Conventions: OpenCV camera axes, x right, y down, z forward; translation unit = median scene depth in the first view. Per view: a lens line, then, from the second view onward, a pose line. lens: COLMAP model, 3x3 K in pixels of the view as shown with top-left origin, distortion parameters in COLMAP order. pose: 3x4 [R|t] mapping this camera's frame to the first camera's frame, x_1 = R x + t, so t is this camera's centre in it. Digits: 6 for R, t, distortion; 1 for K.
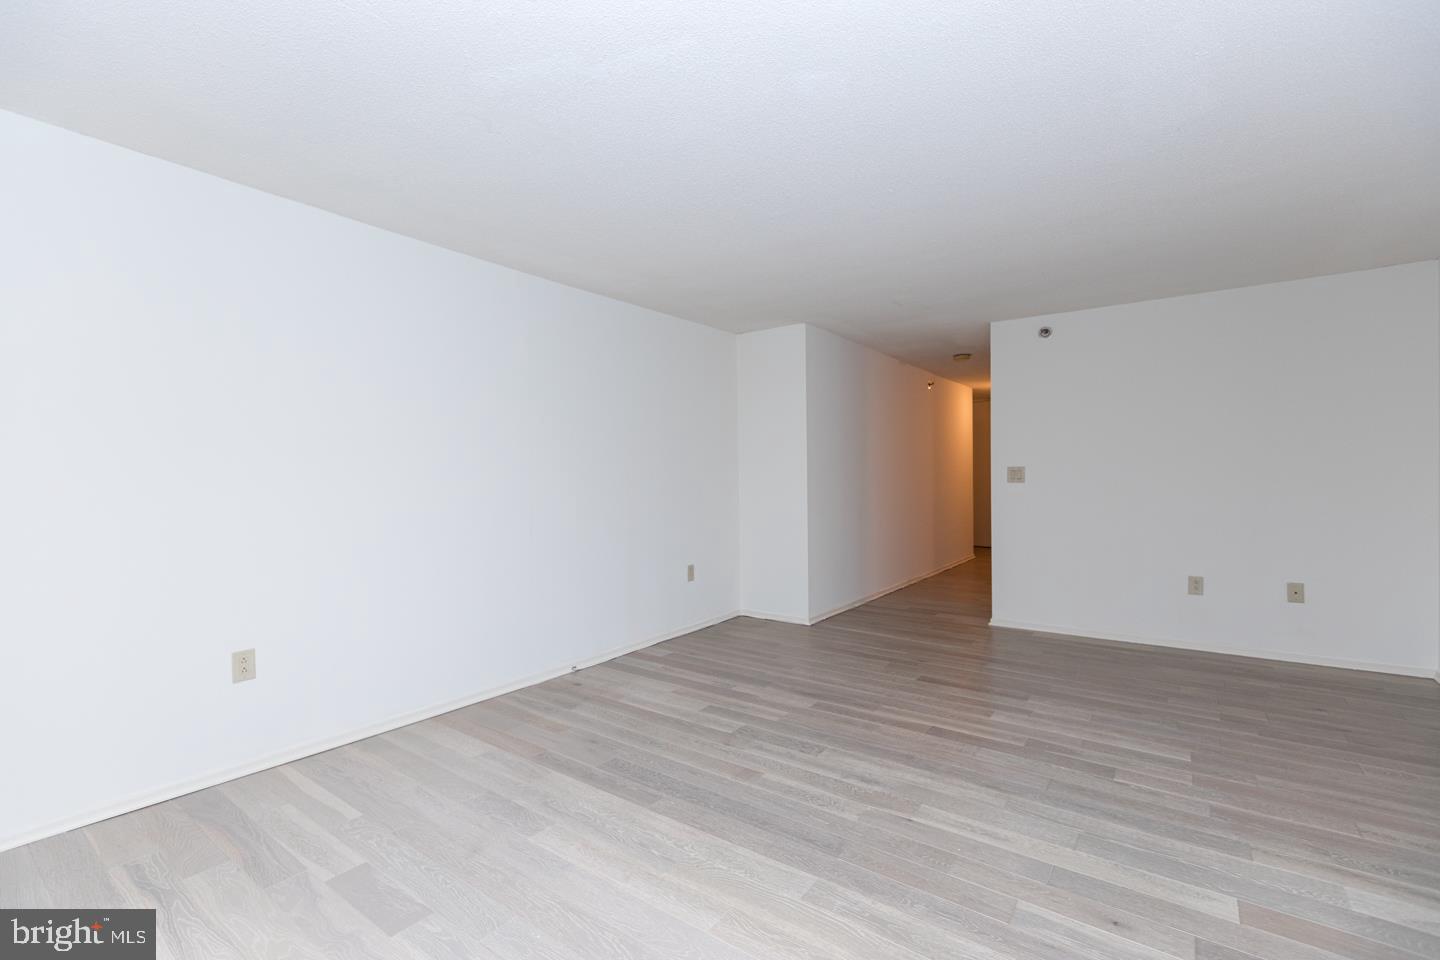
lens RADIAL K [[639.0, 0, 718.9], [0, 639.0, 481.6], [0, 0, 1]] dist [0.008011, -0.000267]
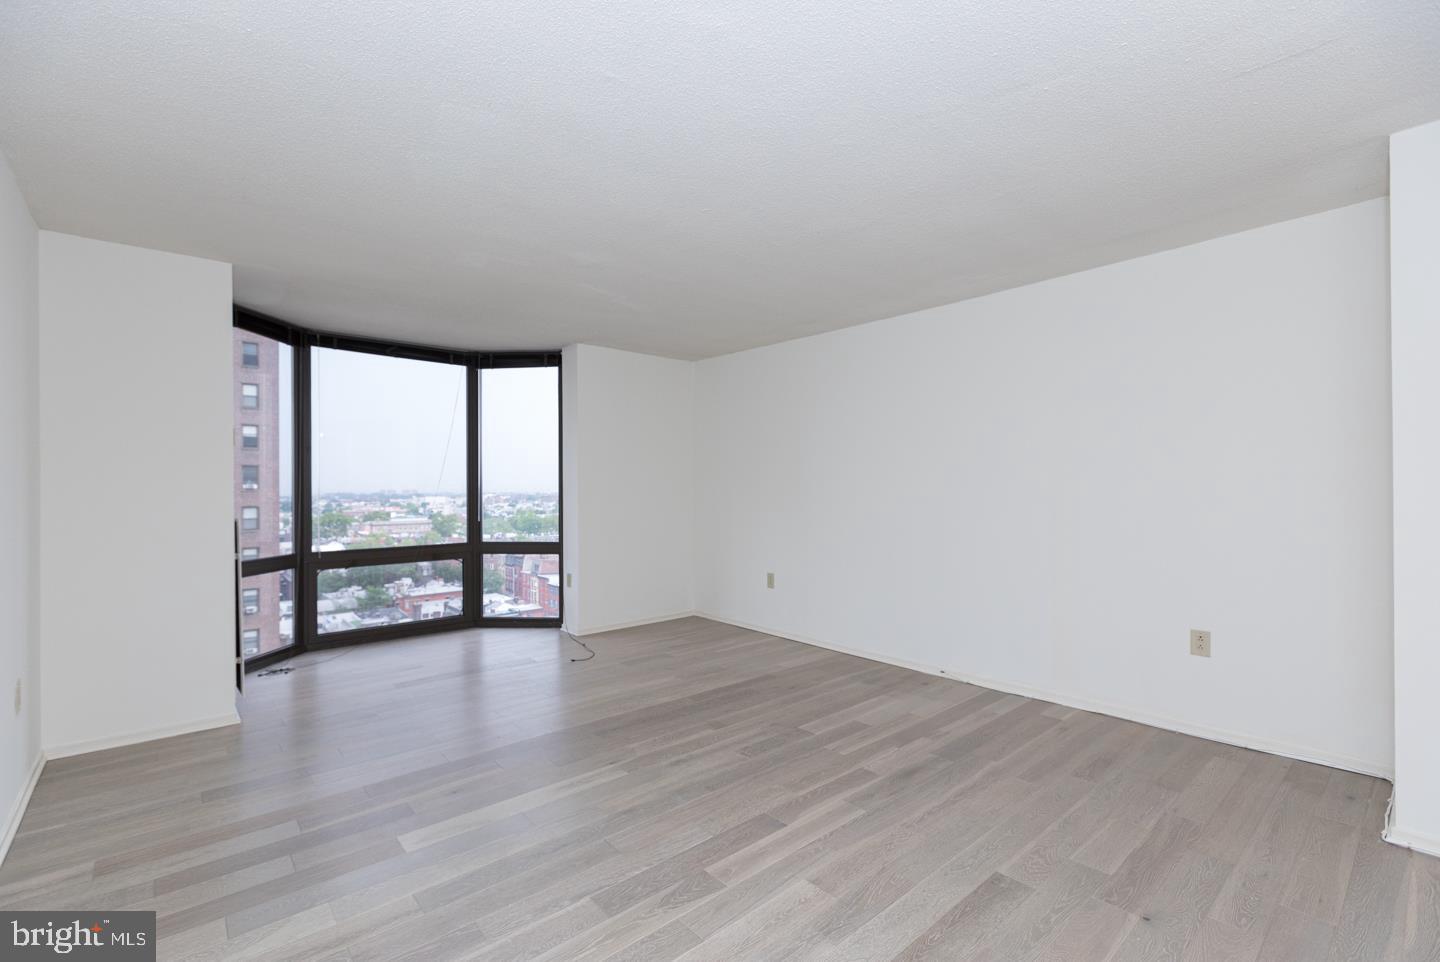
lens RADIAL K [[639.0, 0, 719.8], [0, 639.0, 484.0], [0, 0, 1]] dist [0.008011, -0.000267]
pose [[-0.227036, 0.000854, -0.973886, 1.071961], [0.002390, 0.999997, 0.000320, -0.024133], [0.973883, -0.002255, -0.227038, 1.074384]]
